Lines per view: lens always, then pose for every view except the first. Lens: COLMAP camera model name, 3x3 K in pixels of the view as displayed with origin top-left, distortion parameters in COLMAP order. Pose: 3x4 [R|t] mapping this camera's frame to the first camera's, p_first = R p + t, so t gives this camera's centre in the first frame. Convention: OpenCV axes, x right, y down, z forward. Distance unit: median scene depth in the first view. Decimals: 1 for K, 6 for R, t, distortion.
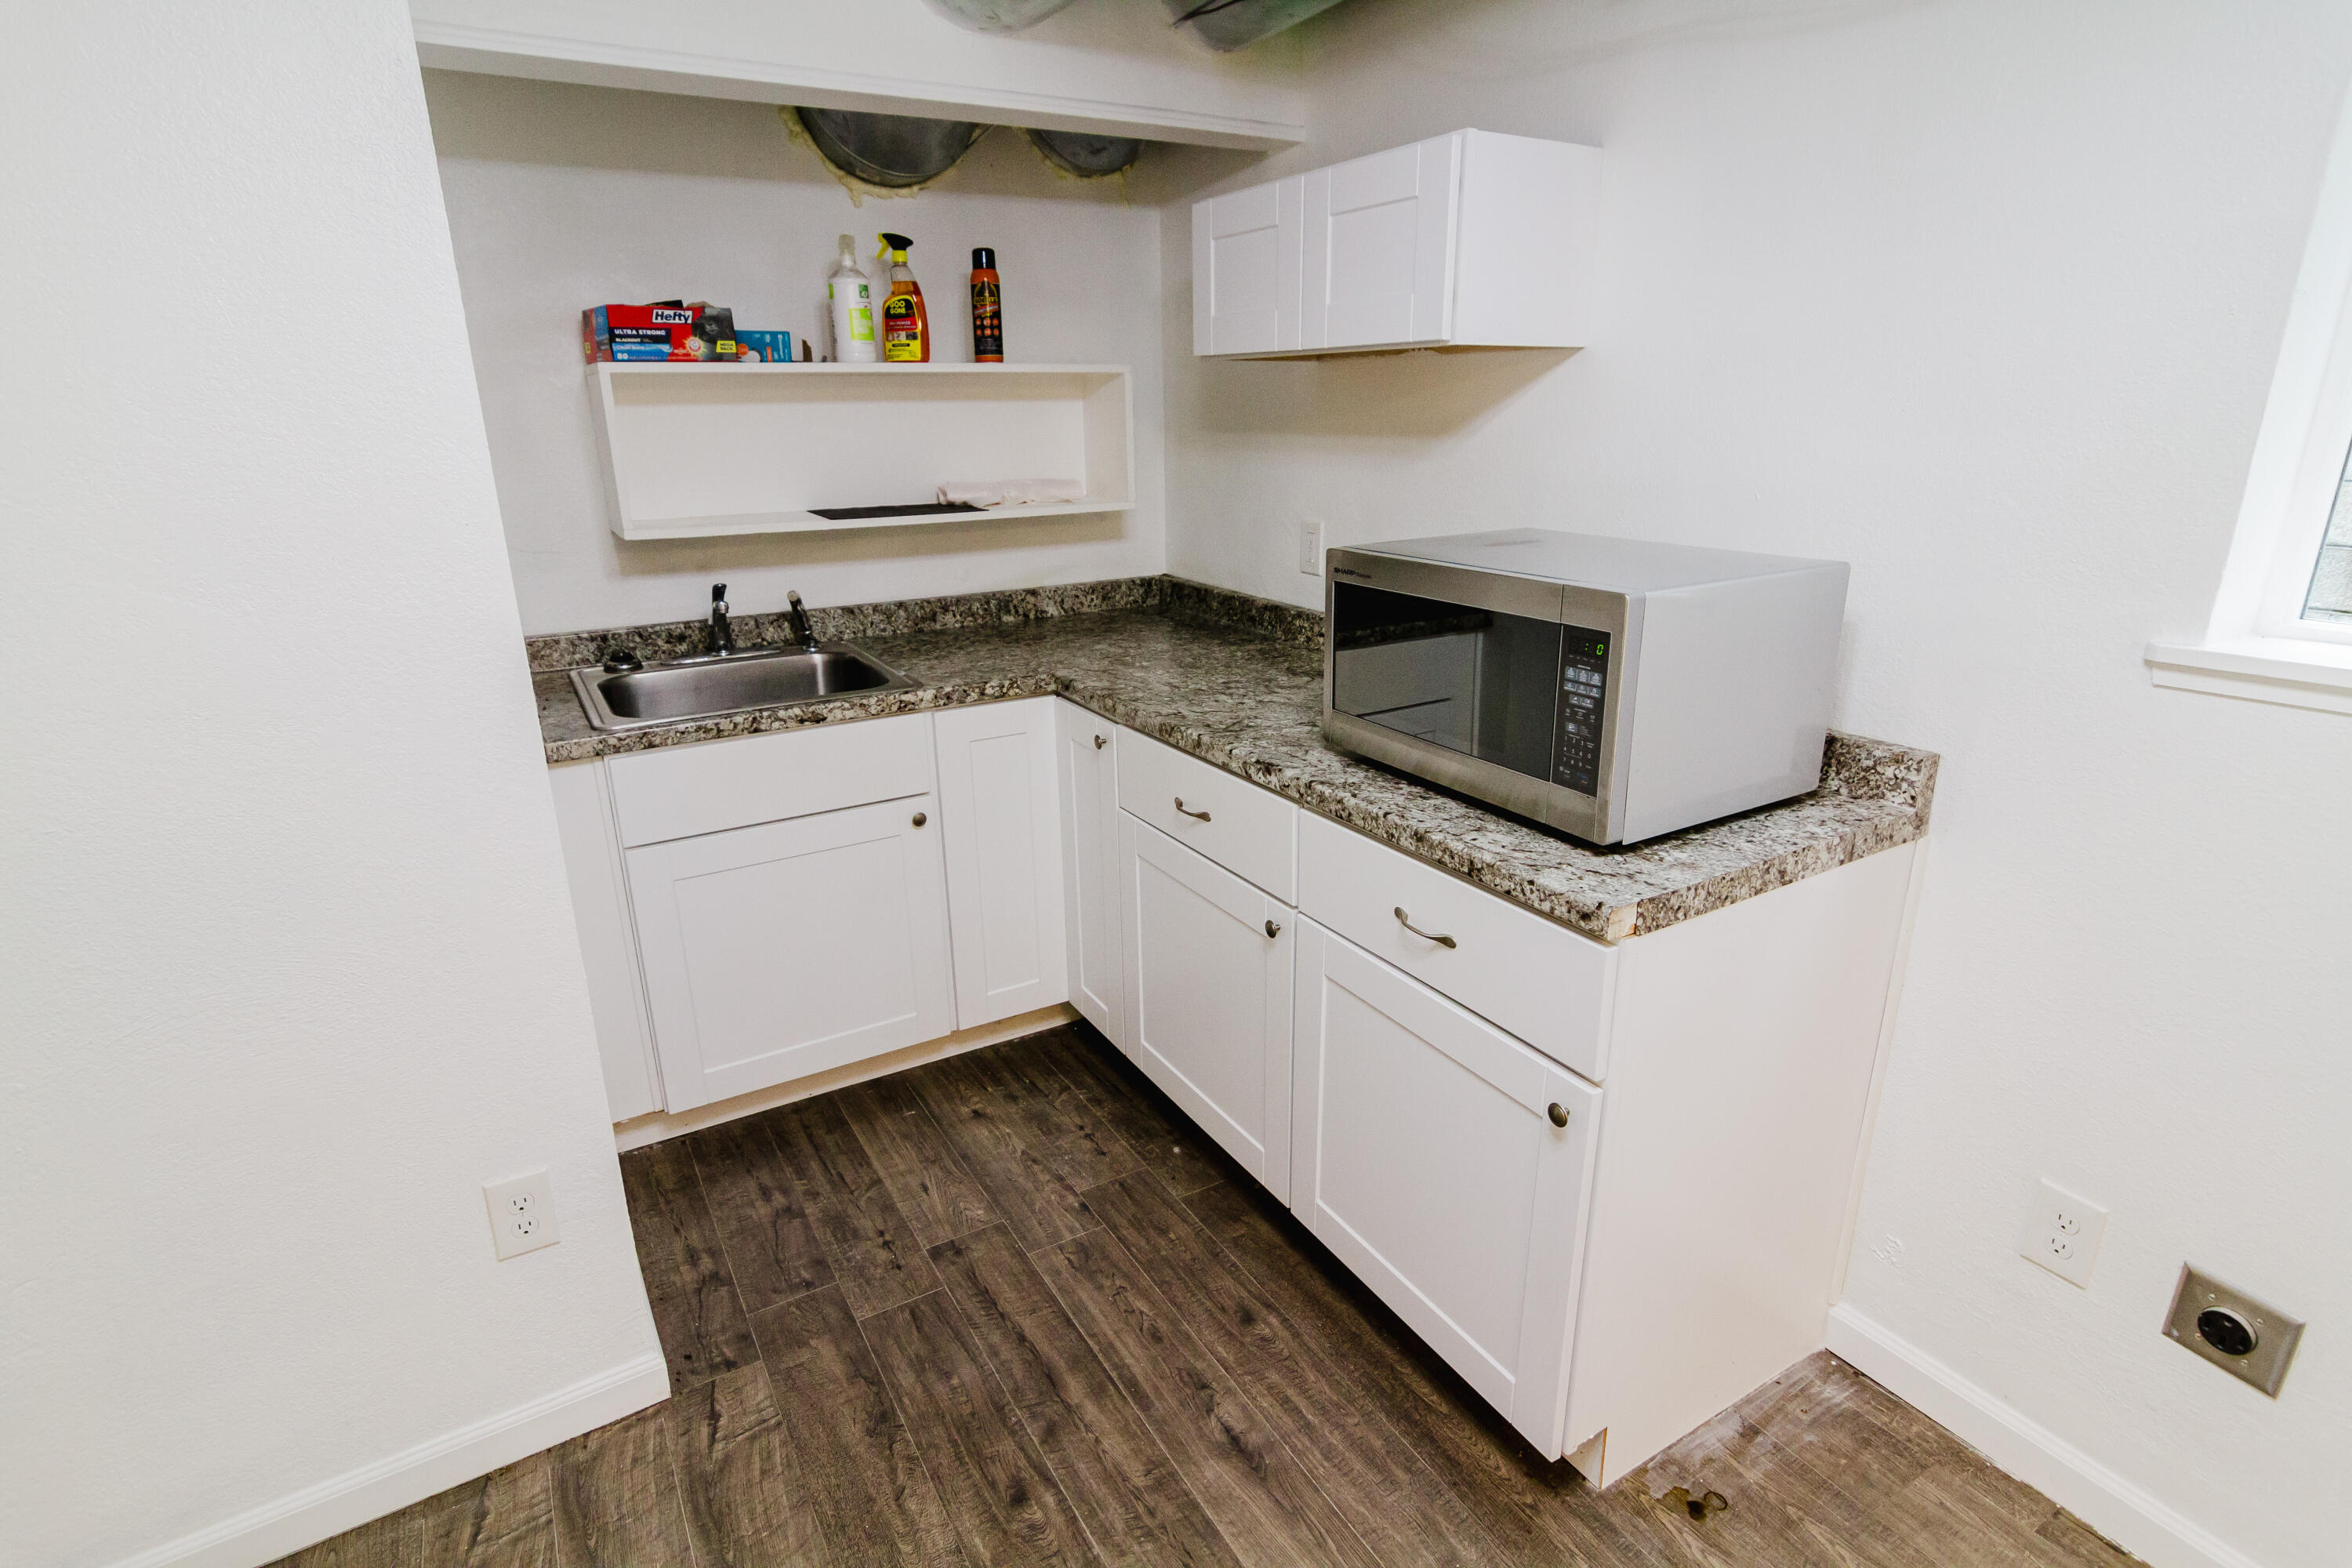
lens RADIAL K [[1198.2, 0, 1170.2], [0, 1198.2, 771.8], [0, 0, 1]] dist [0.001904, 0.000769]
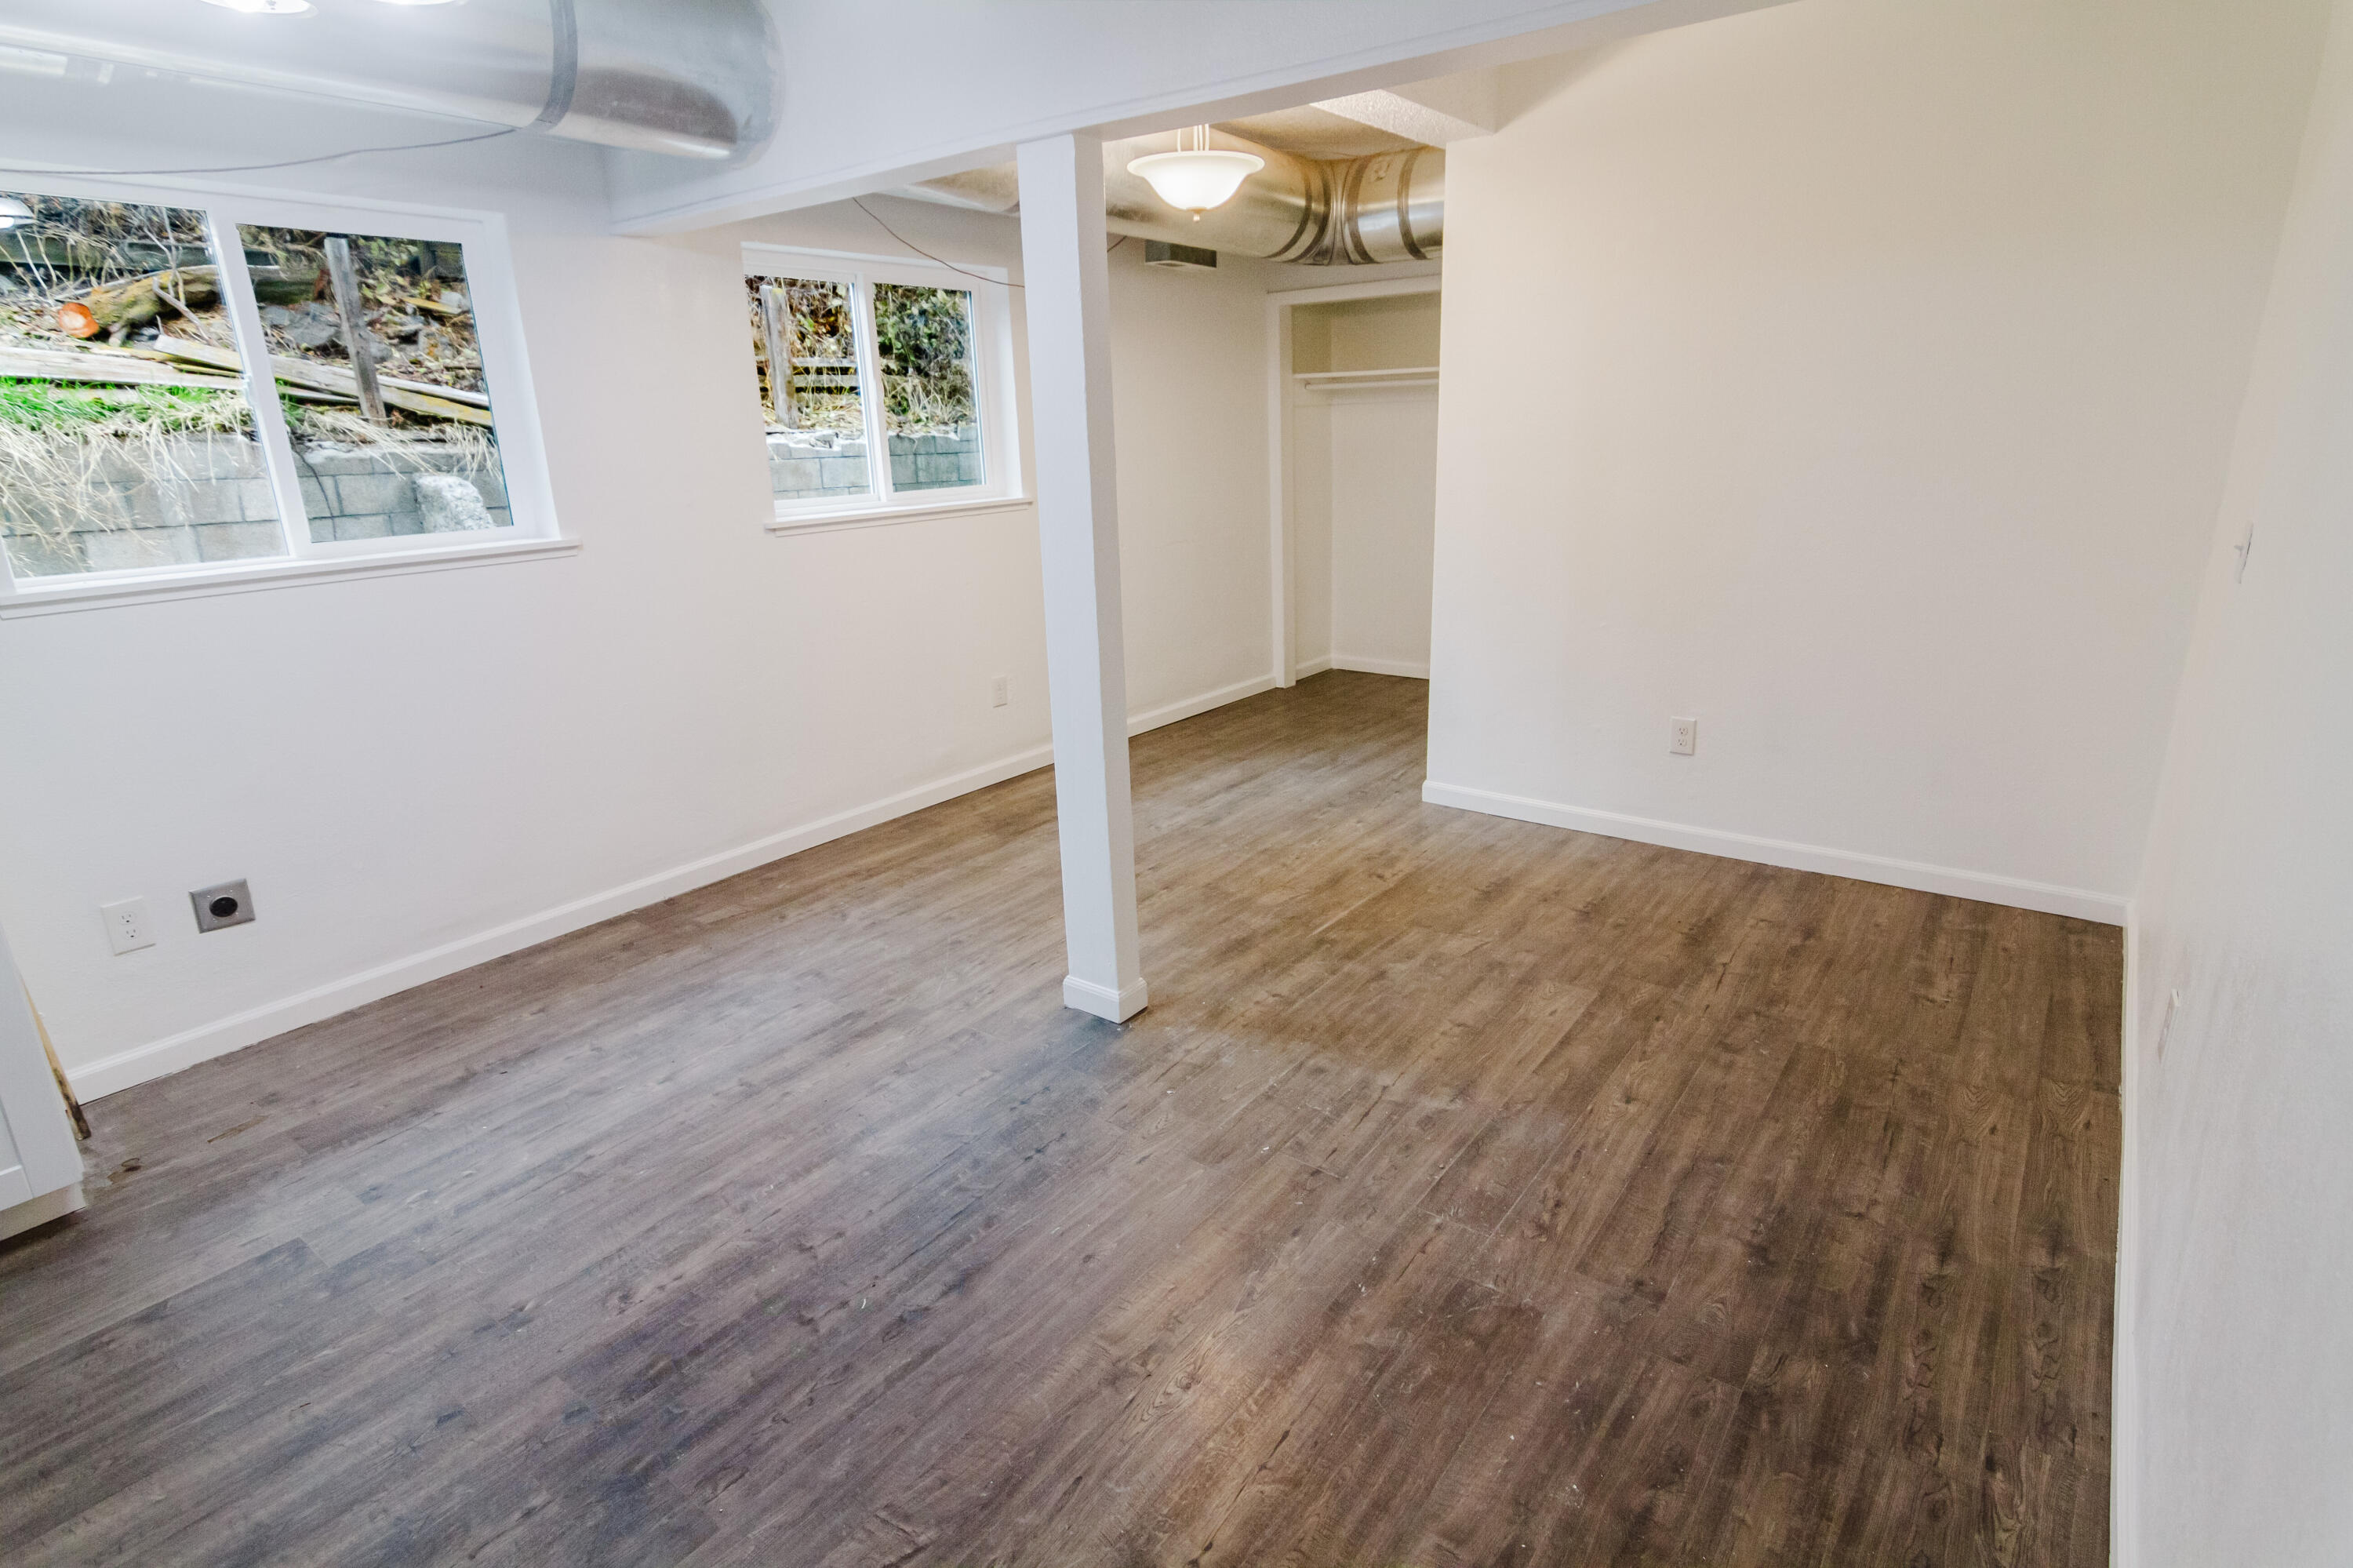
lens RADIAL K [[1198.7, 0, 1174.3], [0, 1198.7, 787.7], [0, 0, 1]] dist [0.001904, 0.000769]
pose [[-0.378267, -0.249020, 0.891573, -0.899797], [0.310654, 0.873136, 0.375671, 0.009798], [-0.872014, 0.419075, -0.252920, 0.002404]]
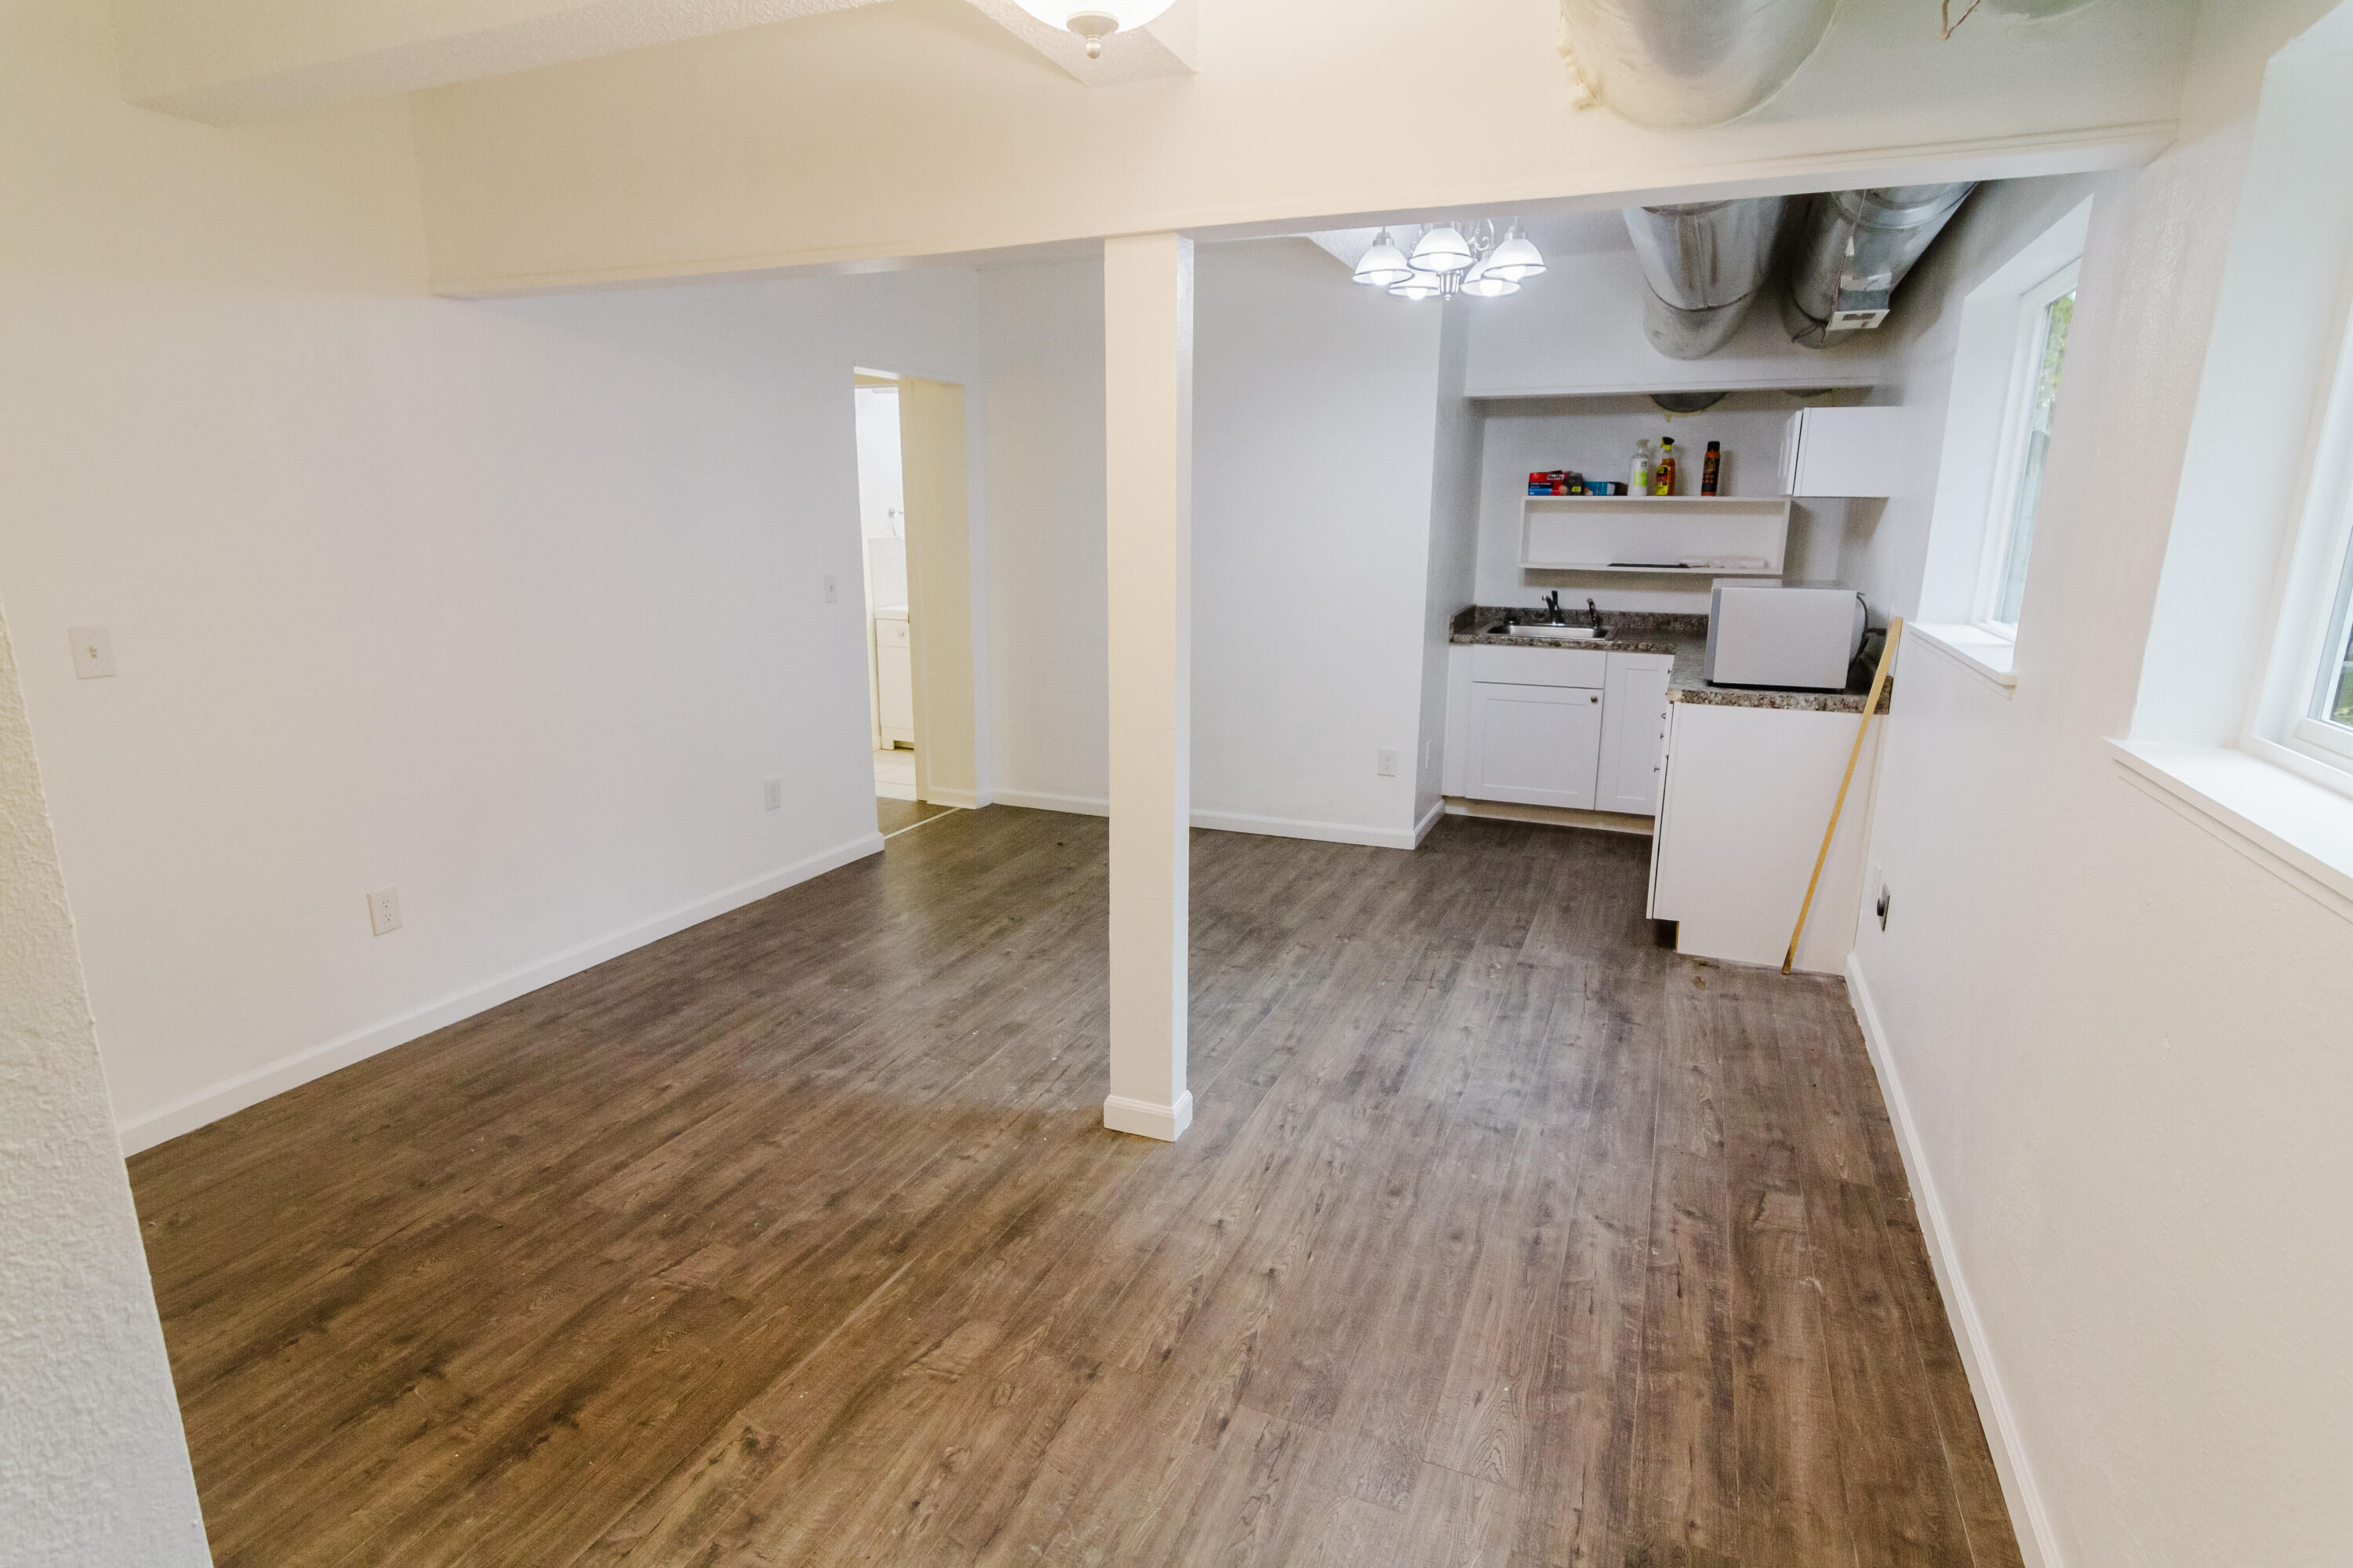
lens RADIAL K [[1198.7, 0, 1177.0], [0, 1198.7, 789.3], [0, 0, 1]] dist [0.001904, 0.000769]
pose [[0.594364, 0.204496, -0.777762, 1.087258], [-0.254984, 0.965149, 0.058907, 0.265738], [0.762702, 0.163305, 0.625793, -0.943638]]
